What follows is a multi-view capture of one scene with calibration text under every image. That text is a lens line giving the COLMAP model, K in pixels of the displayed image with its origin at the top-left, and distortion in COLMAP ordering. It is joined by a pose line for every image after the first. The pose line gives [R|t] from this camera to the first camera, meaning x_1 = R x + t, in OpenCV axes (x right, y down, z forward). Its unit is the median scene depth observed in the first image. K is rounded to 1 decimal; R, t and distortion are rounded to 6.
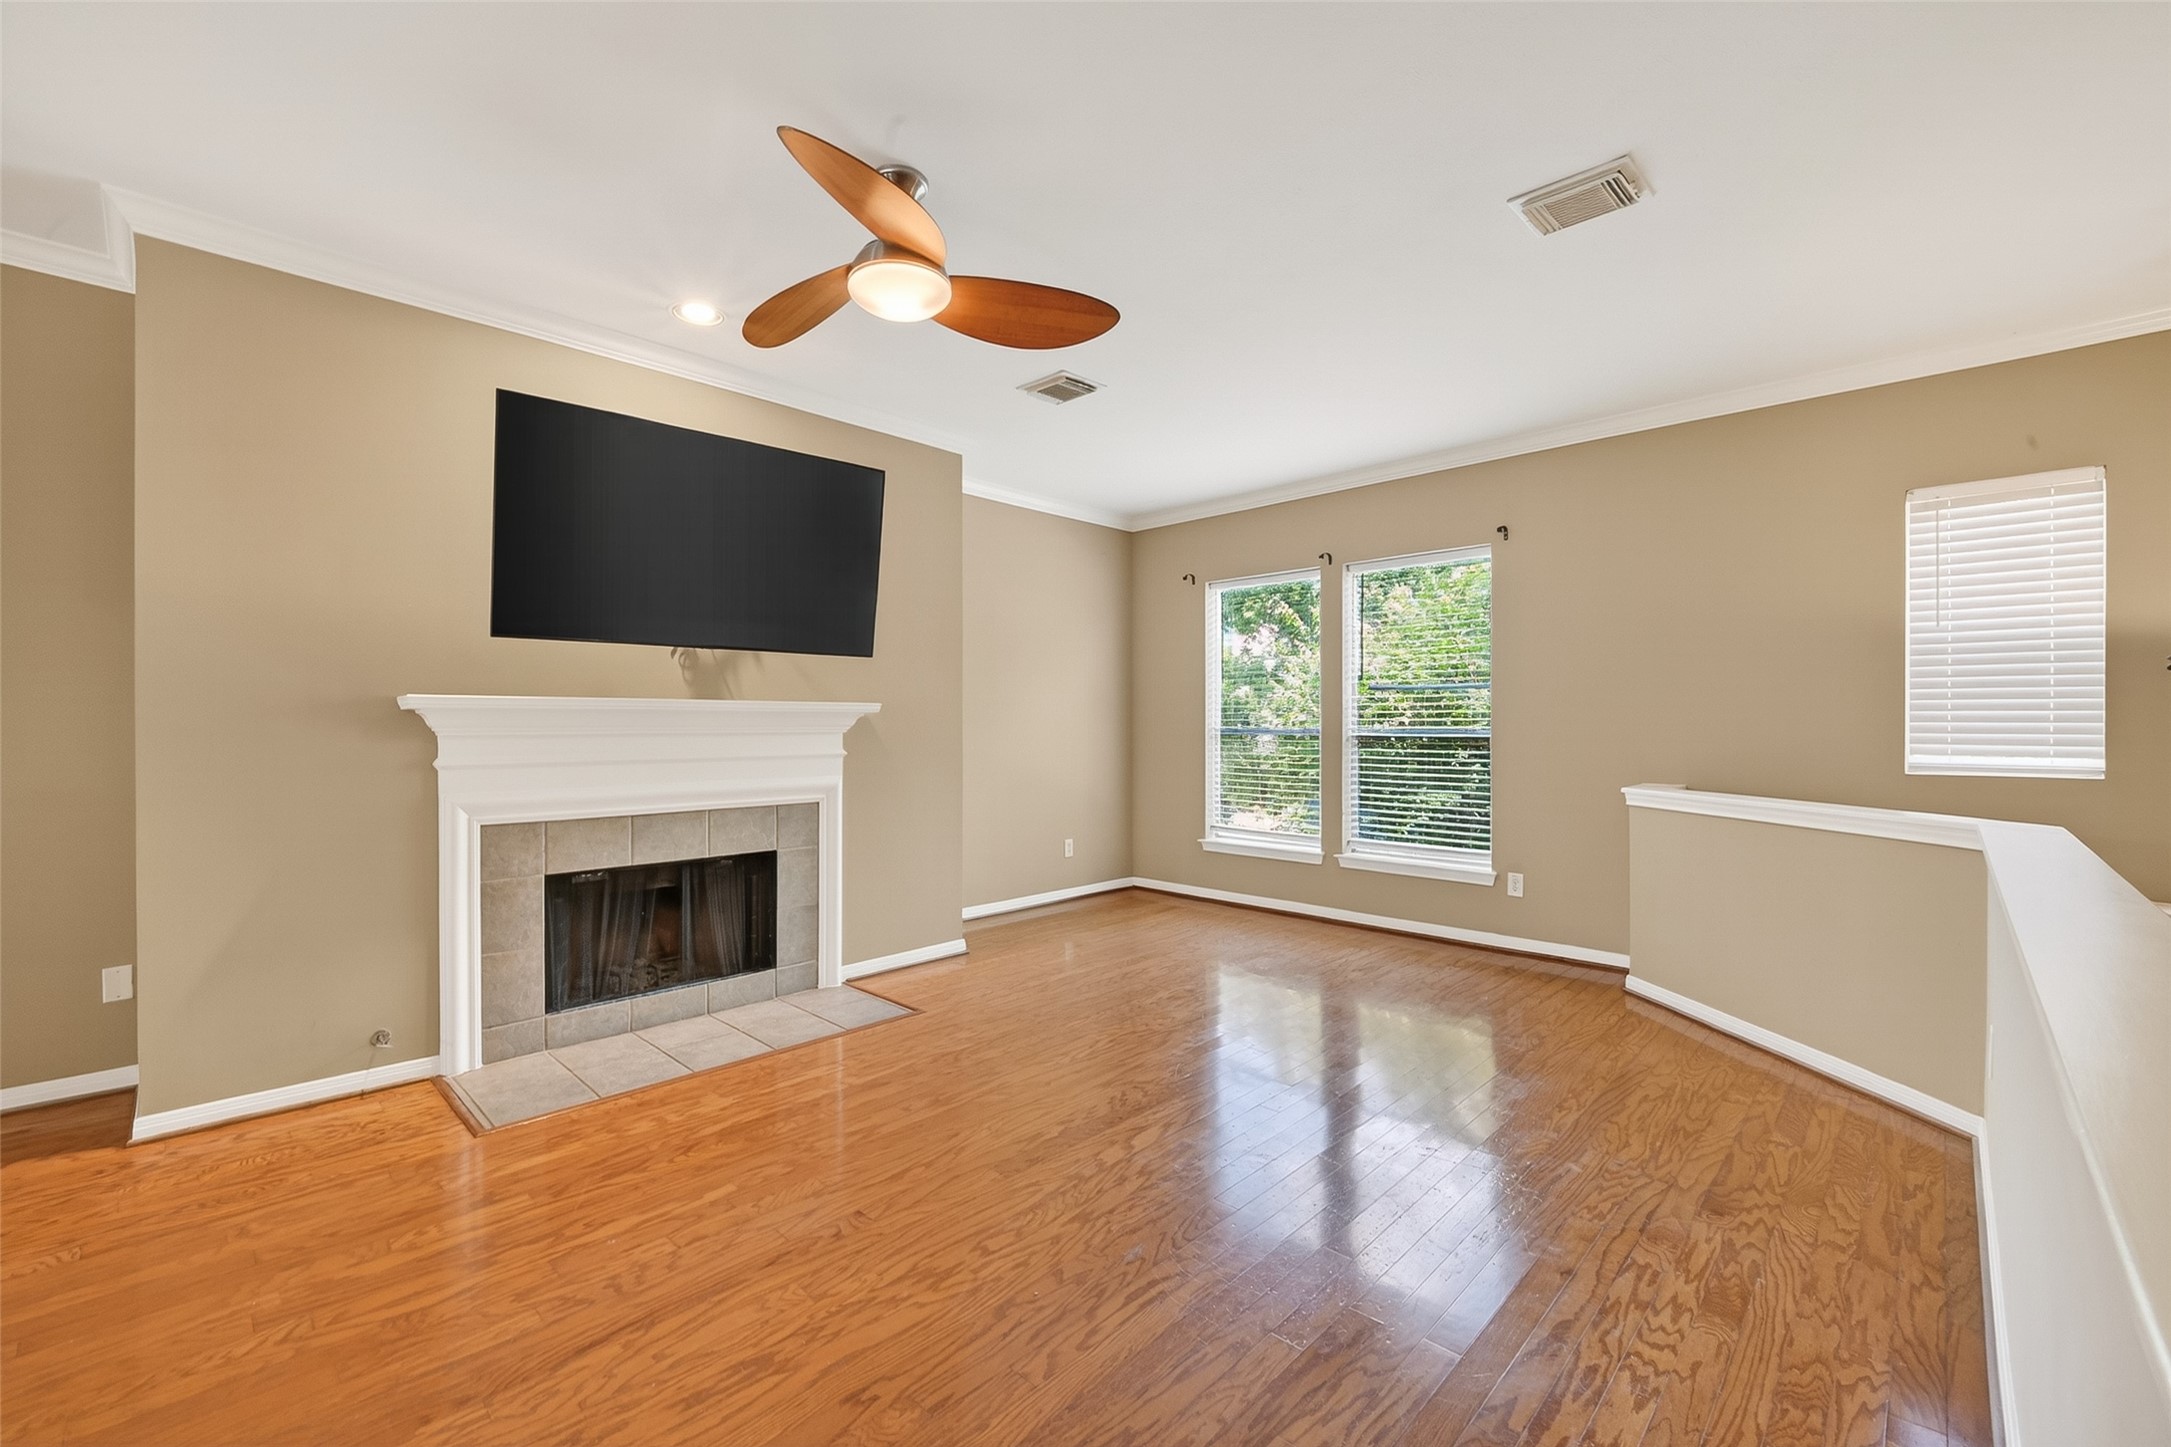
lens RADIAL K [[912.6, 0, 1098.4], [0, 912.6, 716.1], [0, 0, 1]] dist [-0.010371, -0.000380]
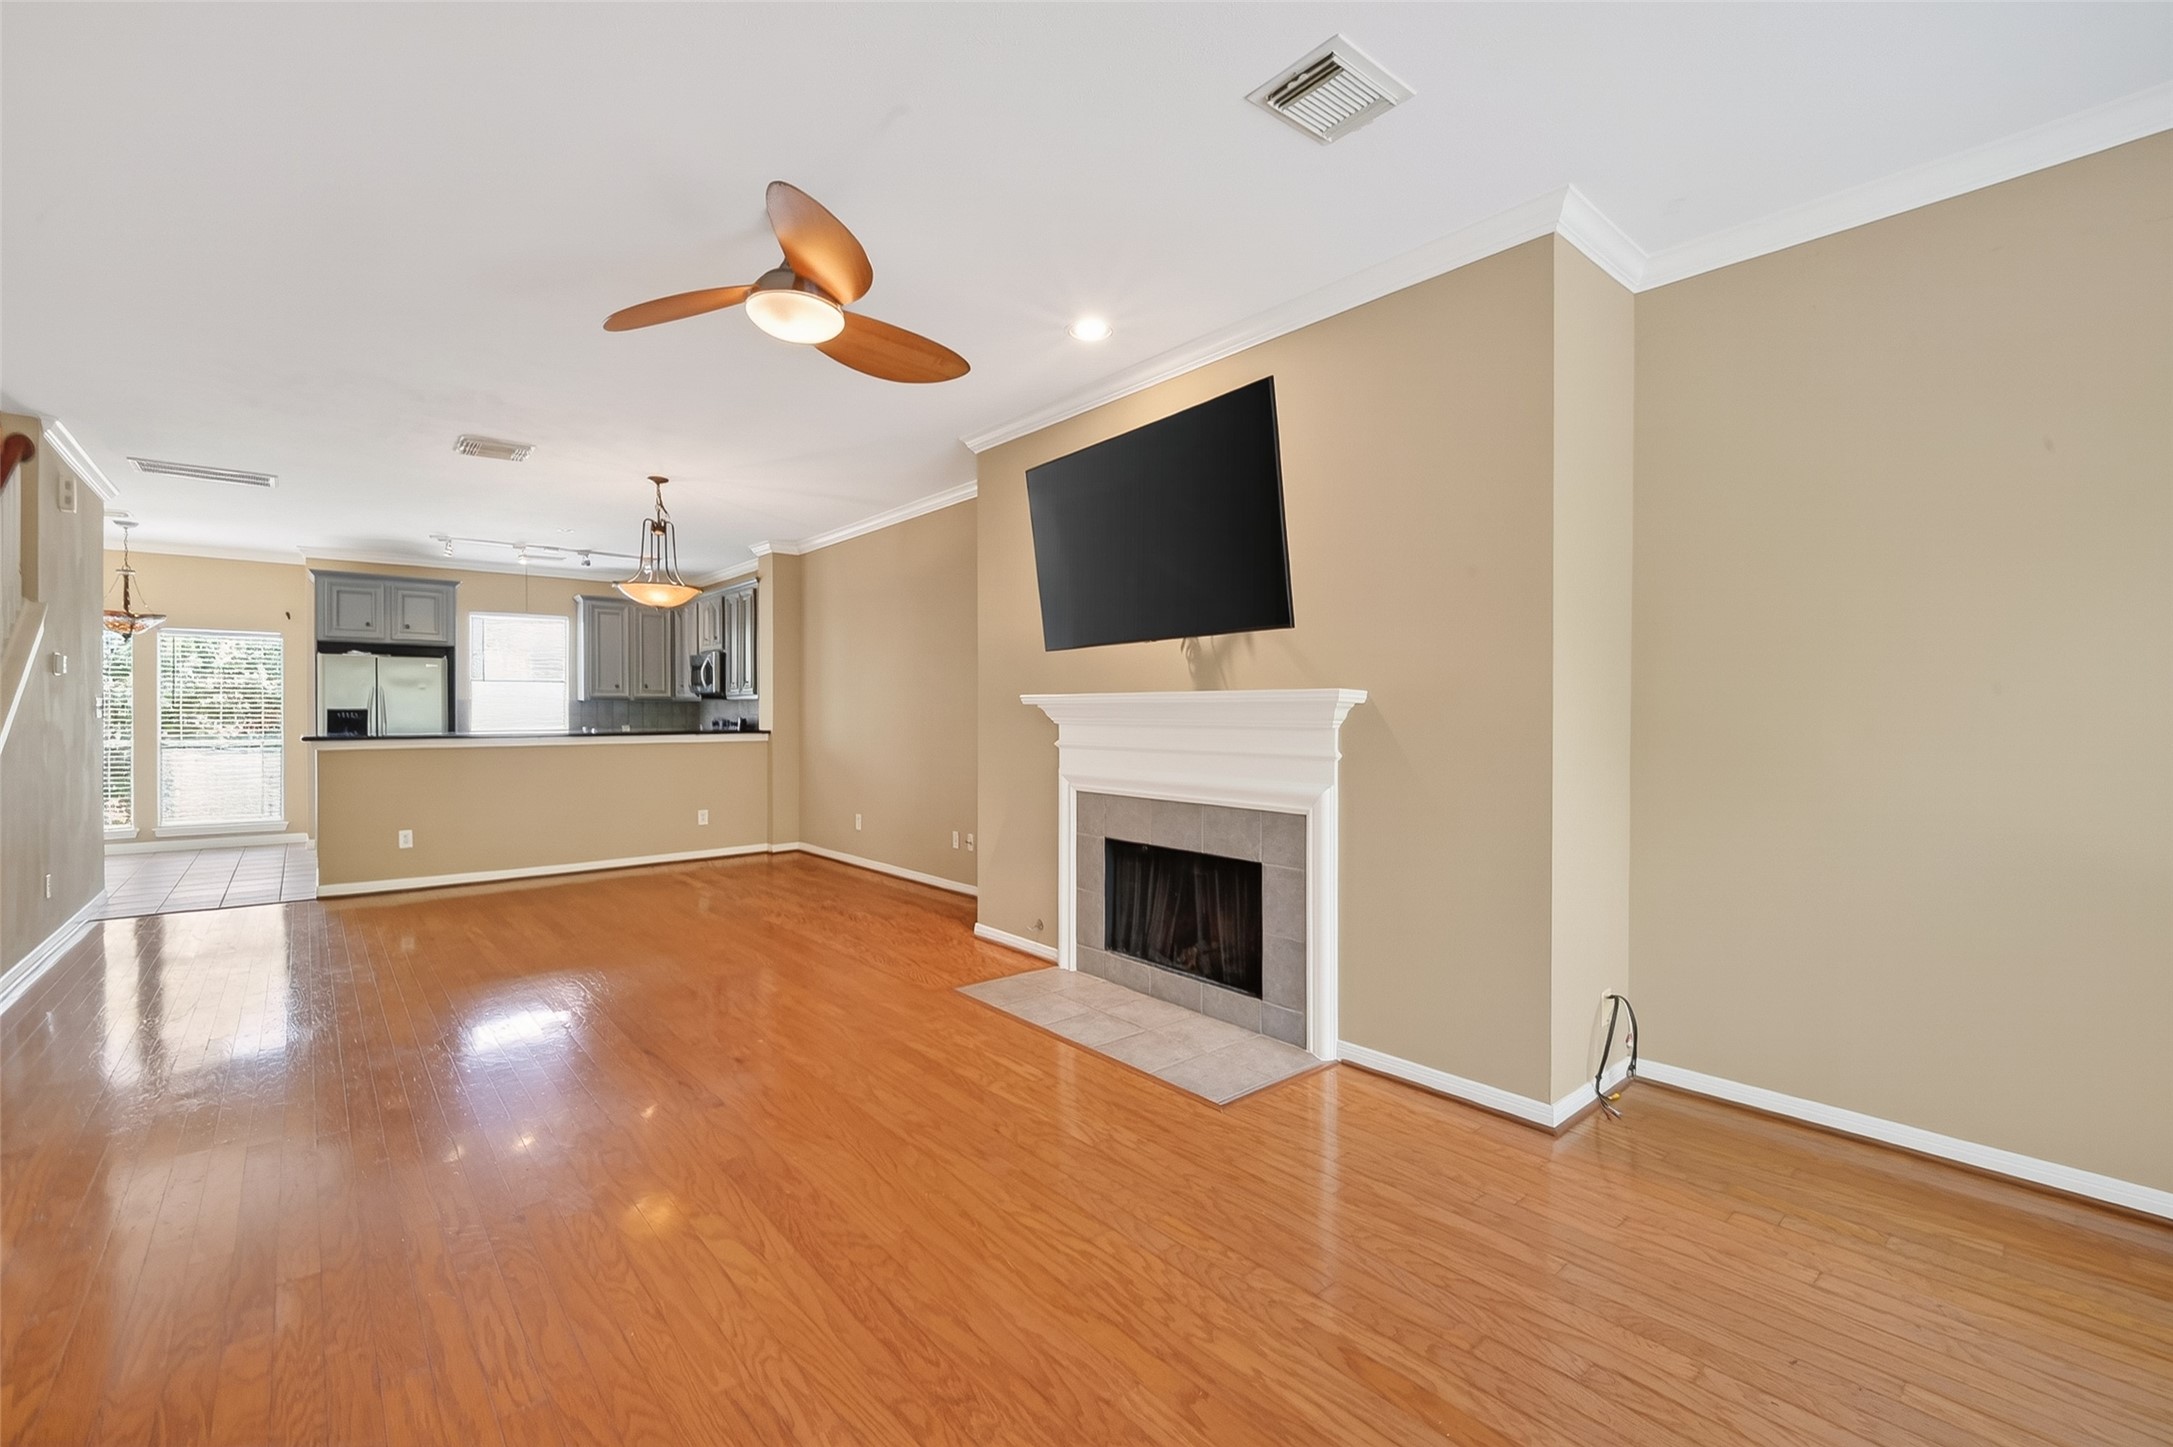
lens RADIAL K [[913.5, 0, 1089.7], [0, 913.5, 732.7], [0, 0, 1]] dist [-0.010371, -0.000380]
pose [[-0.113255, 0.017014, -0.993420, 0.552996], [-0.001085, 0.999851, 0.017248, 0.010219], [0.993565, 0.003031, -0.113220, 1.000026]]
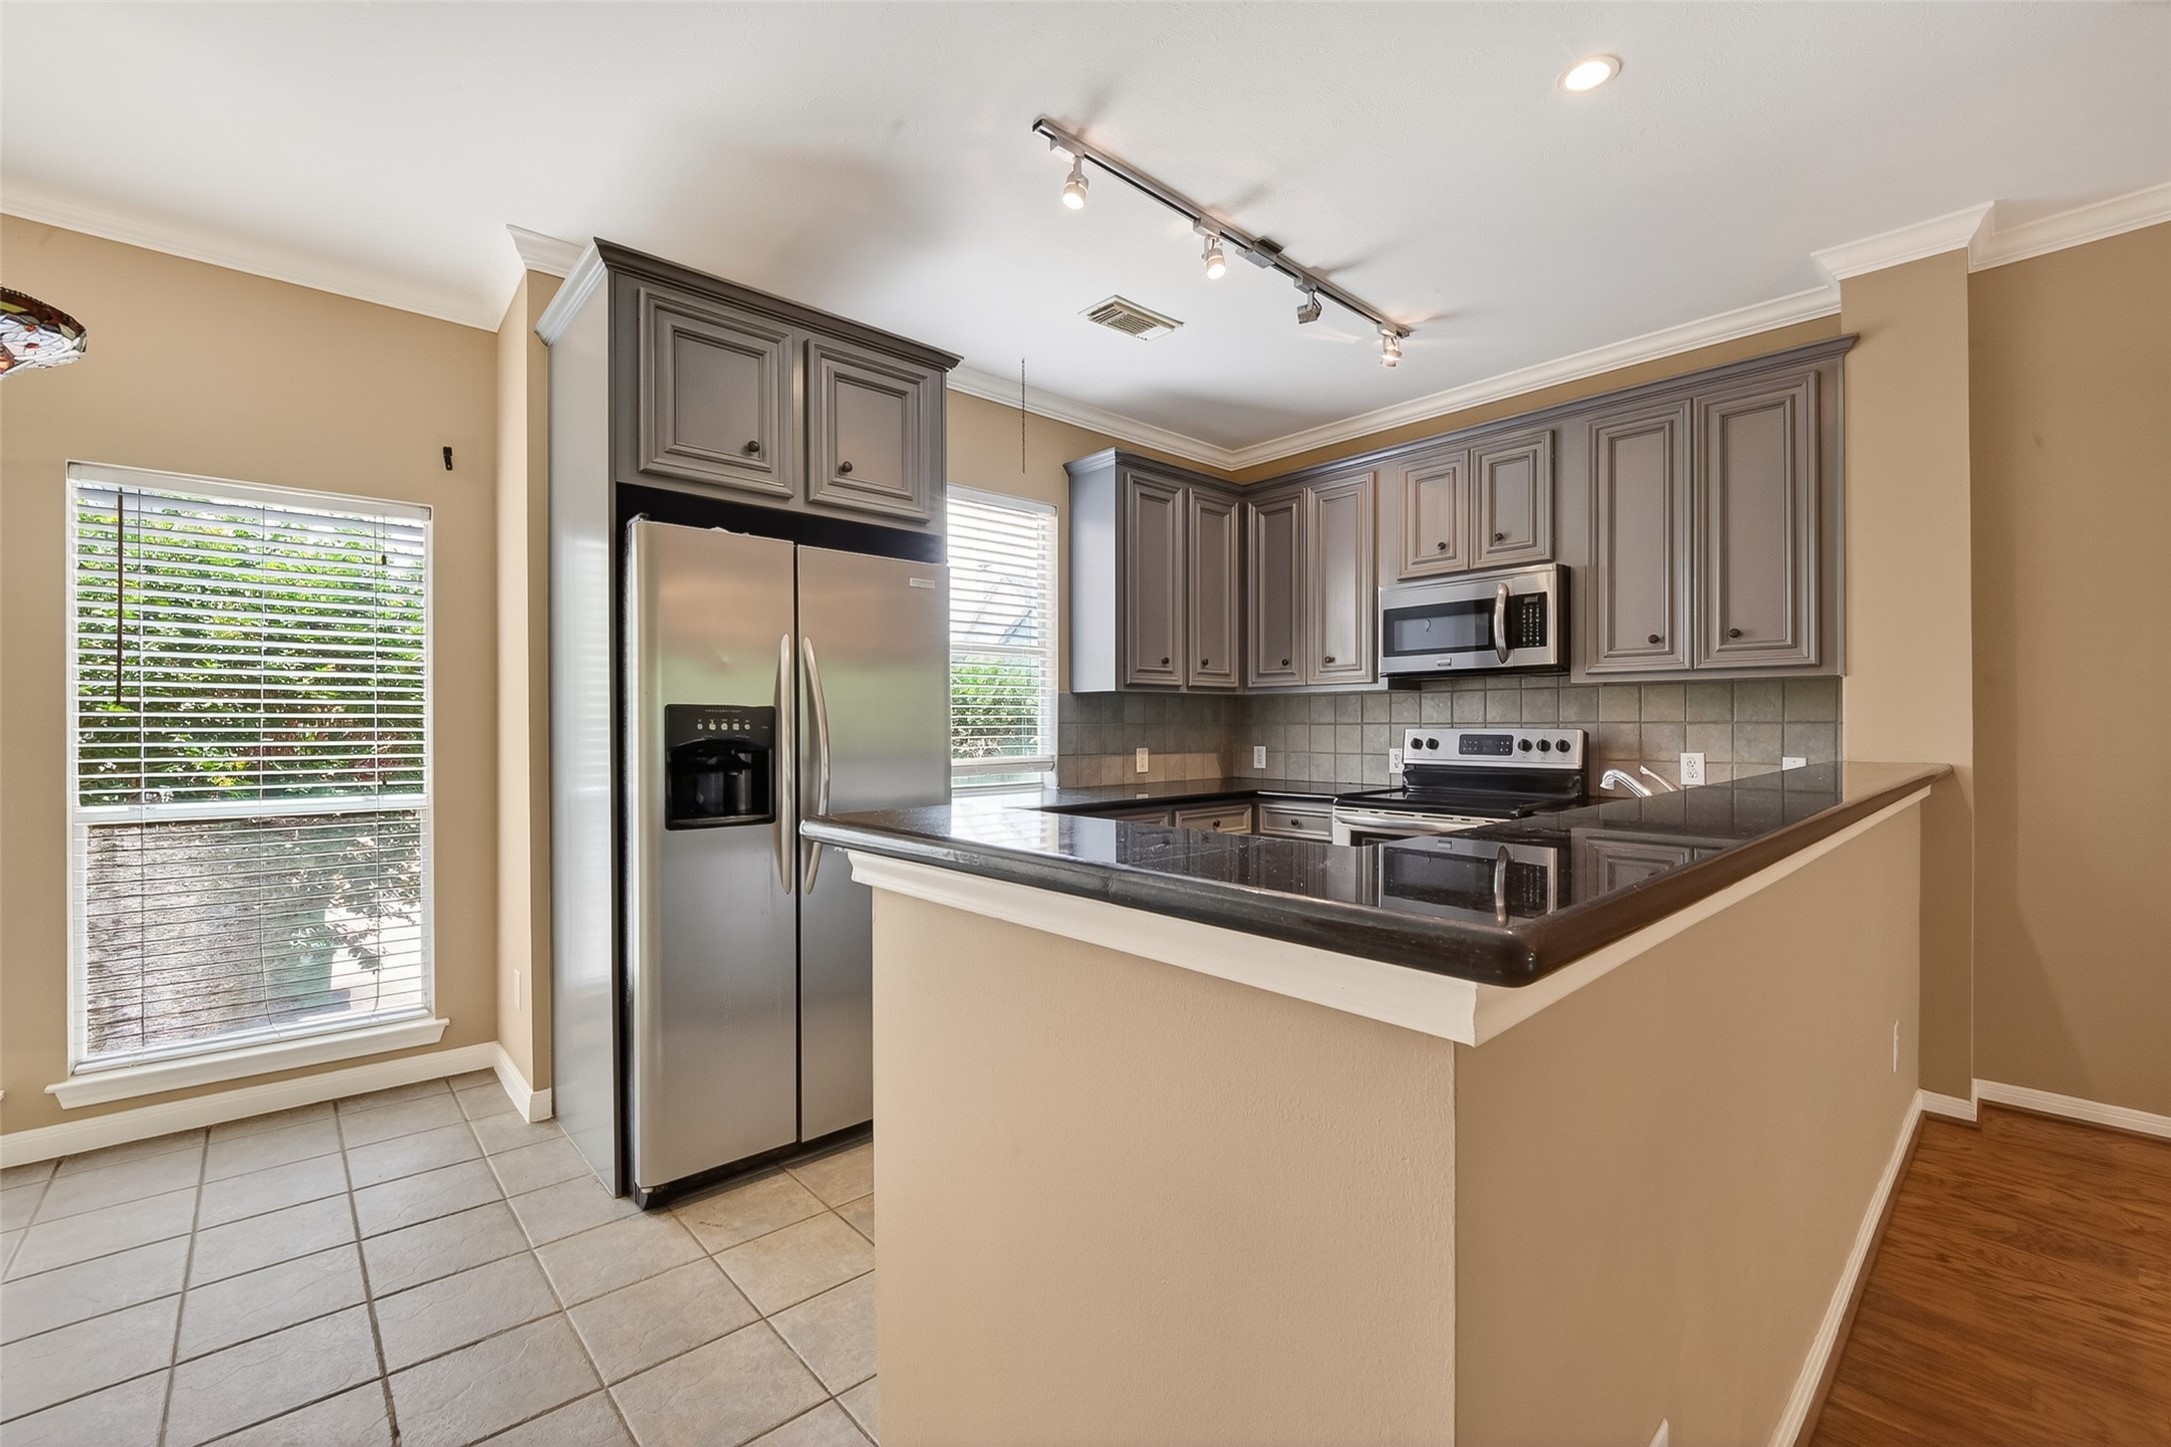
lens RADIAL K [[912.6, 0, 1098.6], [0, 912.6, 735.4], [0, 0, 1]] dist [-0.010371, -0.000380]
pose [[-0.080530, 0.006514, -0.996731, -0.714924], [0.003629, 0.999974, 0.006242, 0.011175], [0.996746, -0.003114, -0.080552, -0.621958]]
